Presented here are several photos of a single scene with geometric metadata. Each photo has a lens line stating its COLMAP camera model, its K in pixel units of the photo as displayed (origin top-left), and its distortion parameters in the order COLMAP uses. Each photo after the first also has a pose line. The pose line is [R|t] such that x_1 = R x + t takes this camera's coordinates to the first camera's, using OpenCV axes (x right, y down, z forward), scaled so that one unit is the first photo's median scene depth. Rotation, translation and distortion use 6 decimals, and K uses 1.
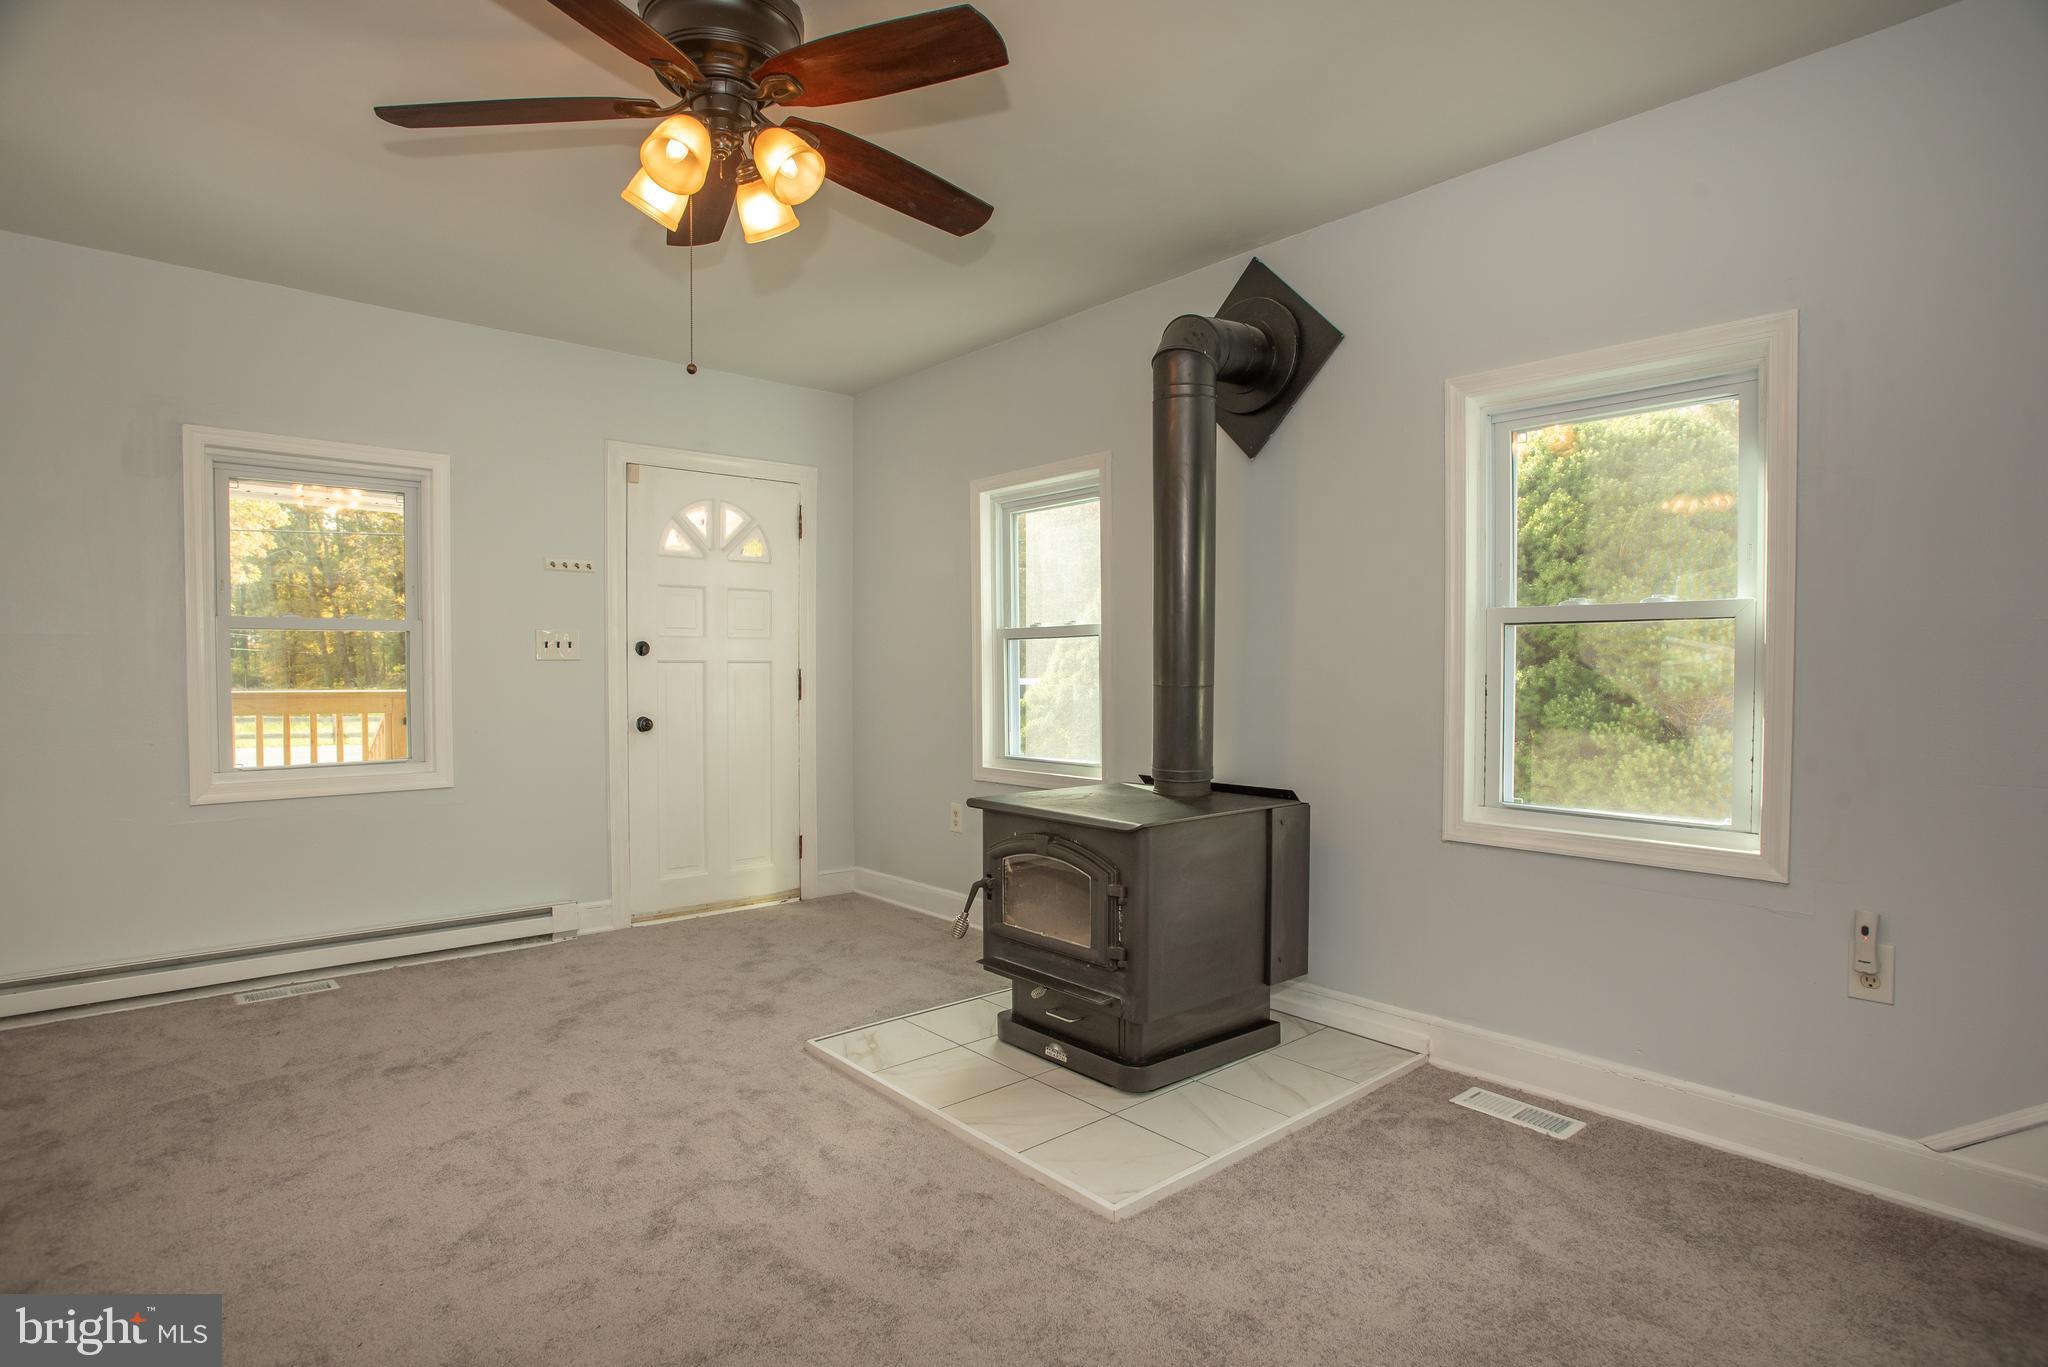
lens RADIAL K [[1025.4, 0, 1034.2], [0, 1025.4, 693.1], [0, 0, 1]] dist [-0.071899, 0.031901]
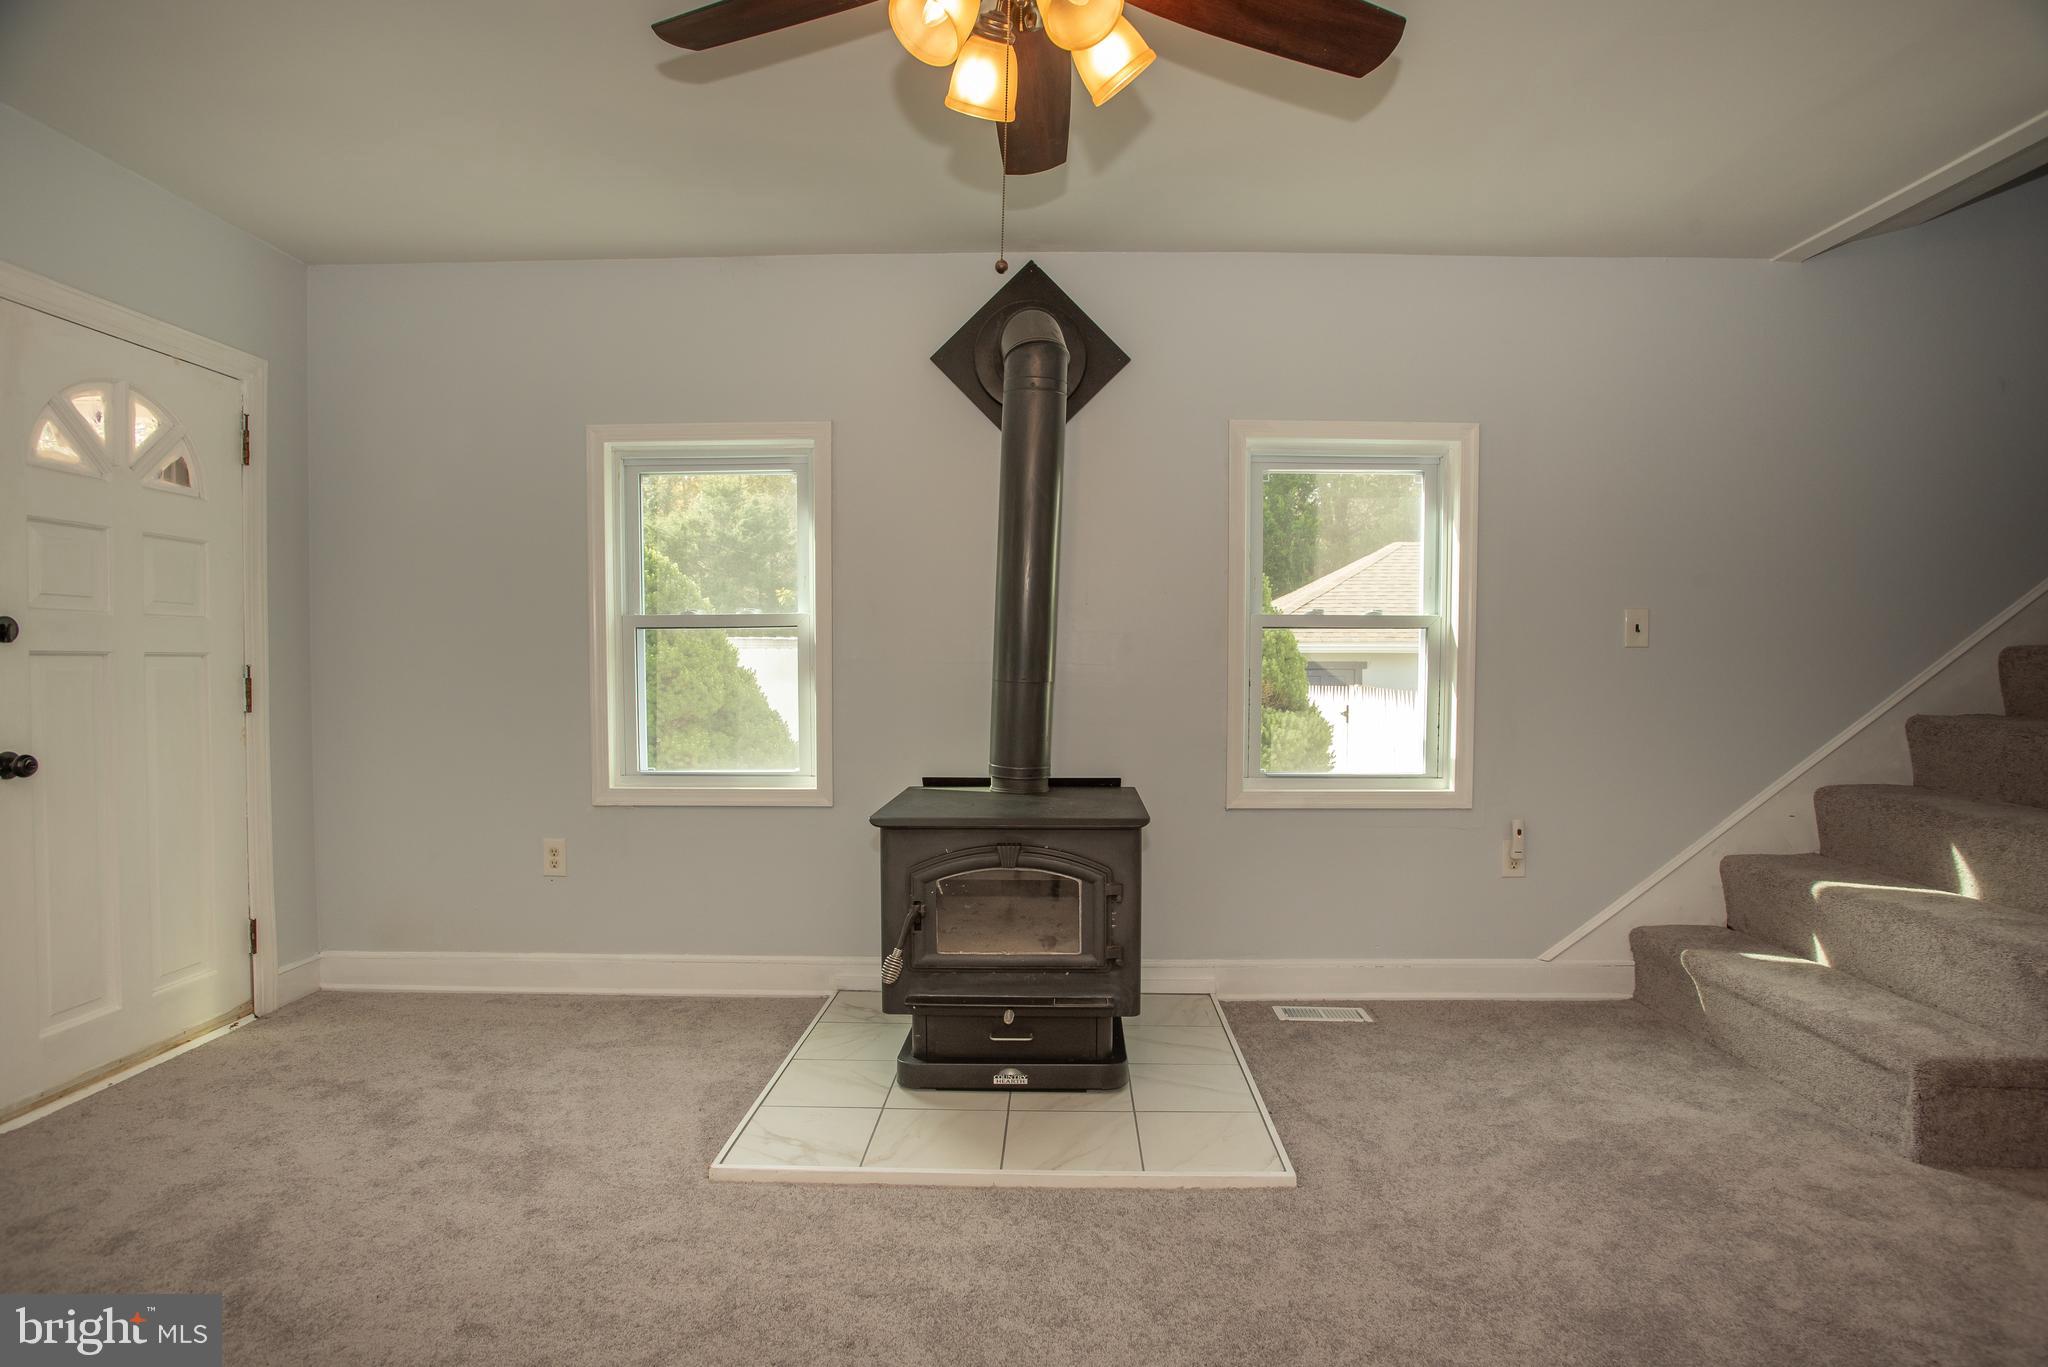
lens RADIAL K [[1052.2, 0, 1020.1], [0, 1052.2, 695.6], [0, 0, 1]] dist [-0.057518, 0.025009]
pose [[0.682758, -0.022799, 0.730289, -0.566332], [0.017225, 0.999738, 0.015107, -0.008853], [-0.730442, 0.002265, 0.682971, 0.290286]]
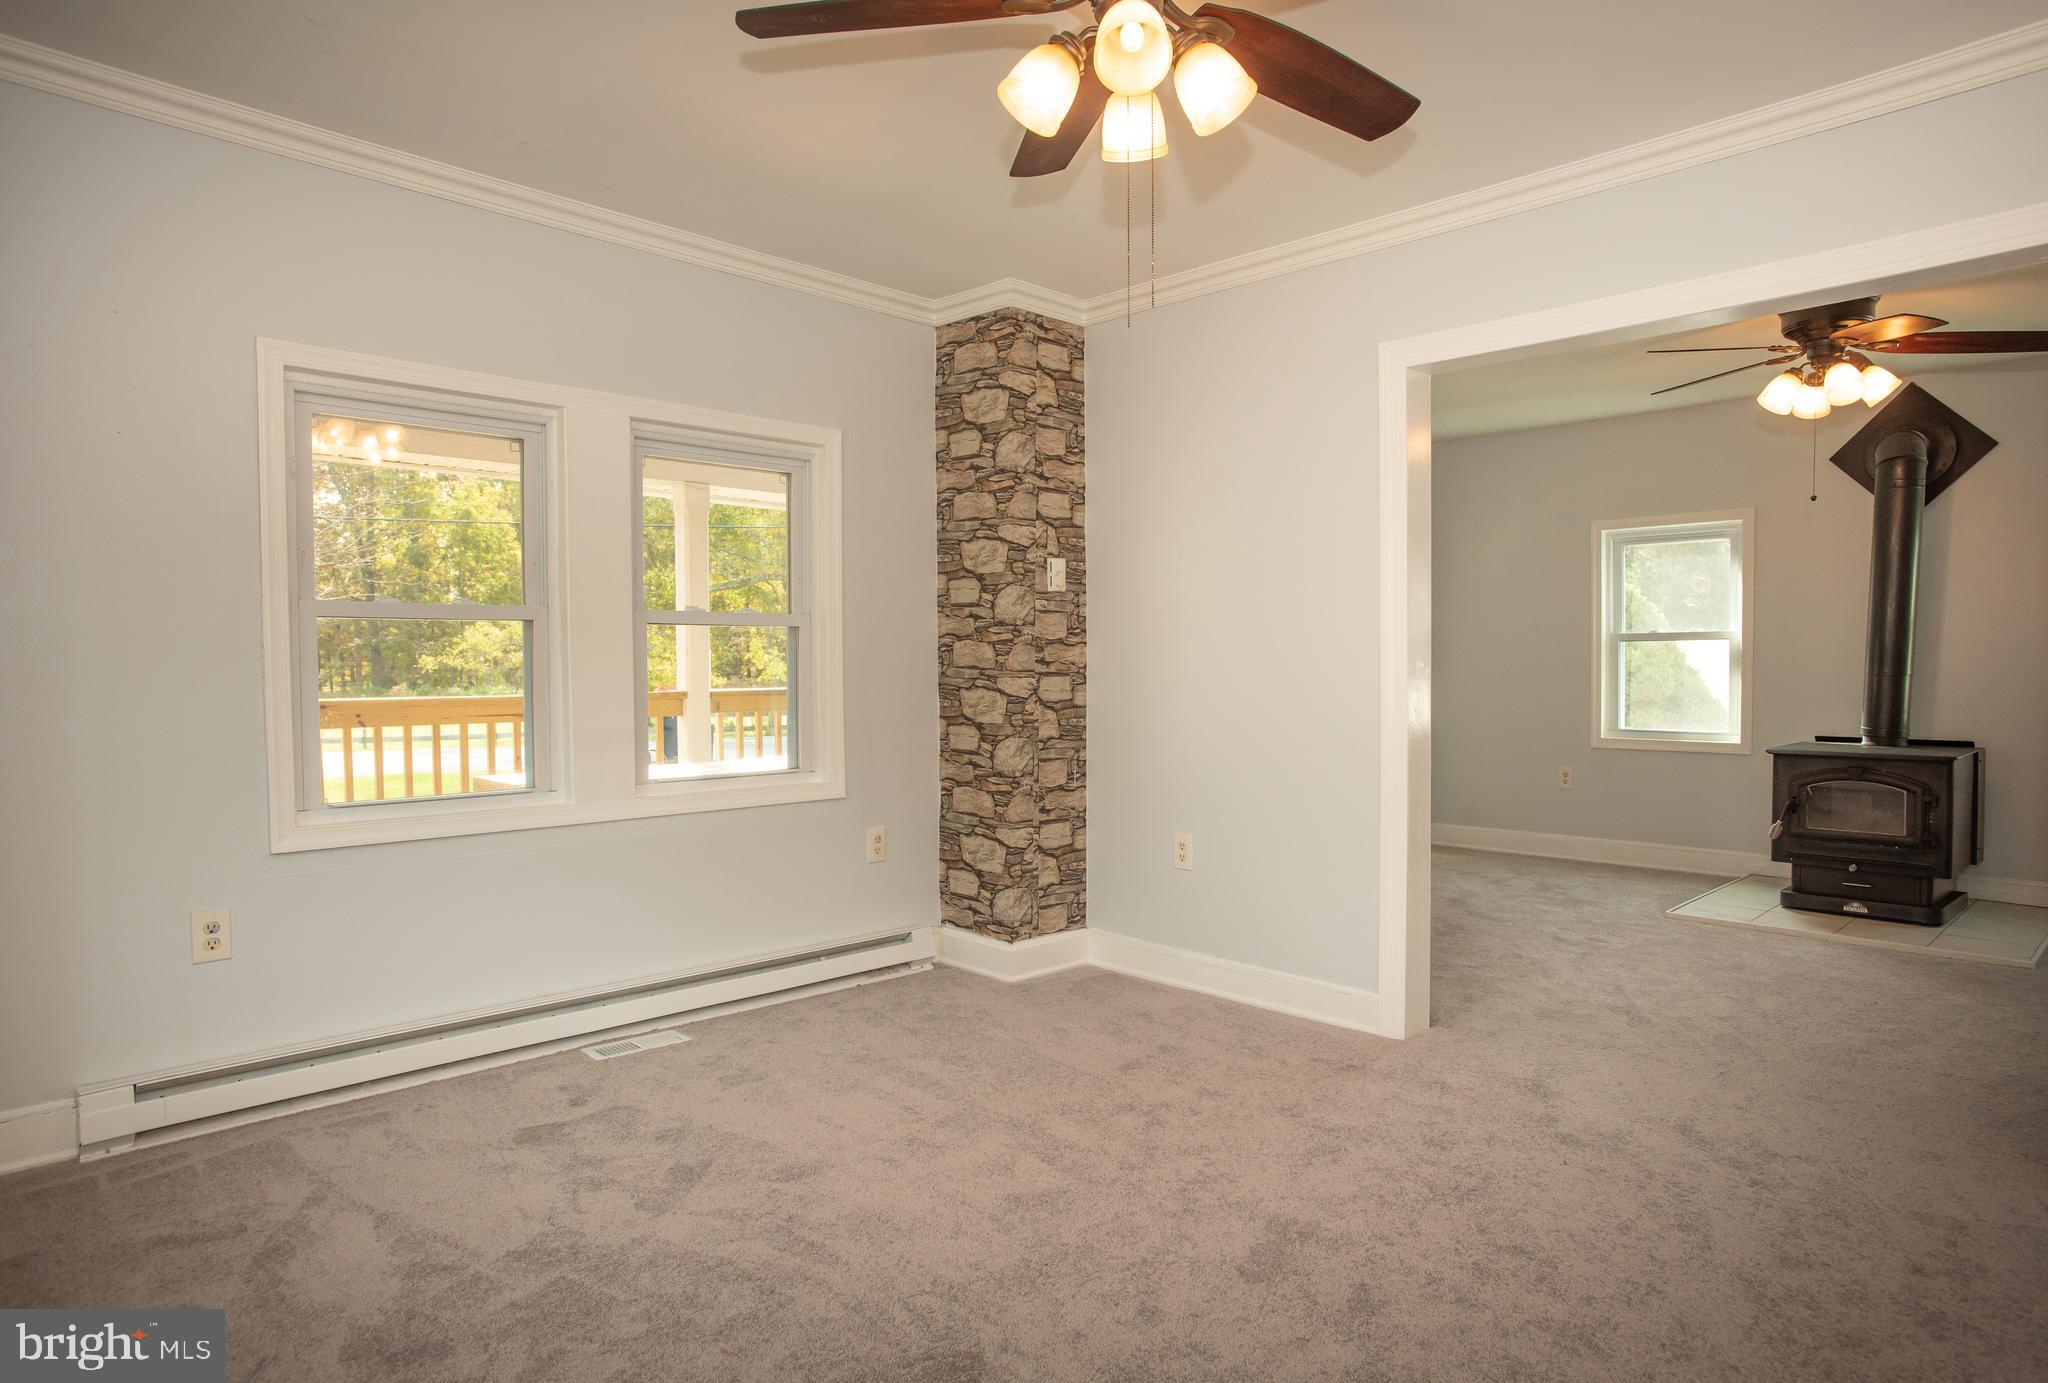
lens RADIAL K [[1193.4, 0, 1060.1], [0, 1193.4, 706.1], [0, 0, 1]] dist [-0.054611, 0.036658]
pose [[0.997339, -0.006877, 0.072576, -1.139615], [0.005923, 0.999893, 0.013354, 0.008713], [-0.072660, -0.012888, 0.997273, -0.608833]]
